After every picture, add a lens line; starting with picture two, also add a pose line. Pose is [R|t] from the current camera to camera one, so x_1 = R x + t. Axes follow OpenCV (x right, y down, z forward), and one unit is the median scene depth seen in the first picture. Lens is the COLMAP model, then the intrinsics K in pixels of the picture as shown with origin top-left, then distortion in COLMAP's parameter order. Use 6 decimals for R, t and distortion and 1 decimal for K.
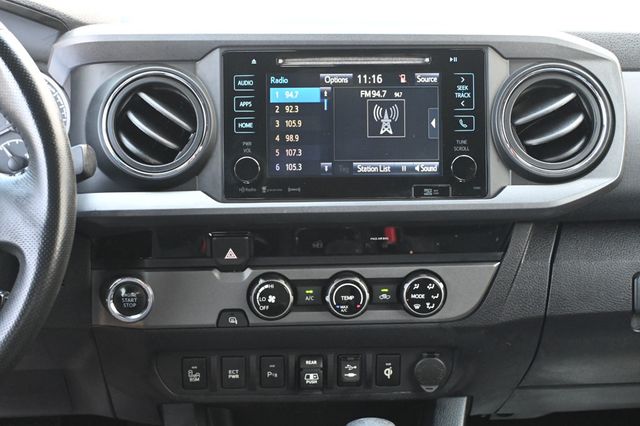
lens RADIAL K [[1062.3, 0, 319.3], [0, 1062.3, 212.1], [0, 0, 1]] dist [-0.006683, 0.000000]
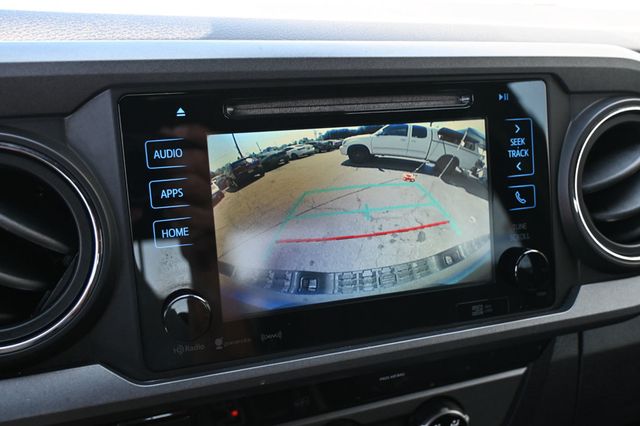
lens RADIAL K [[617.7, 0, 323.3], [0, 617.7, 212.0], [0, 0, 1]] dist [0.010988, 0.000000]
pose [[0.950521, -0.086280, 0.298439, -0.090547], [0.052563, 0.991475, 0.119228, -0.125474], [-0.306182, -0.097642, 0.946952, 0.679630]]
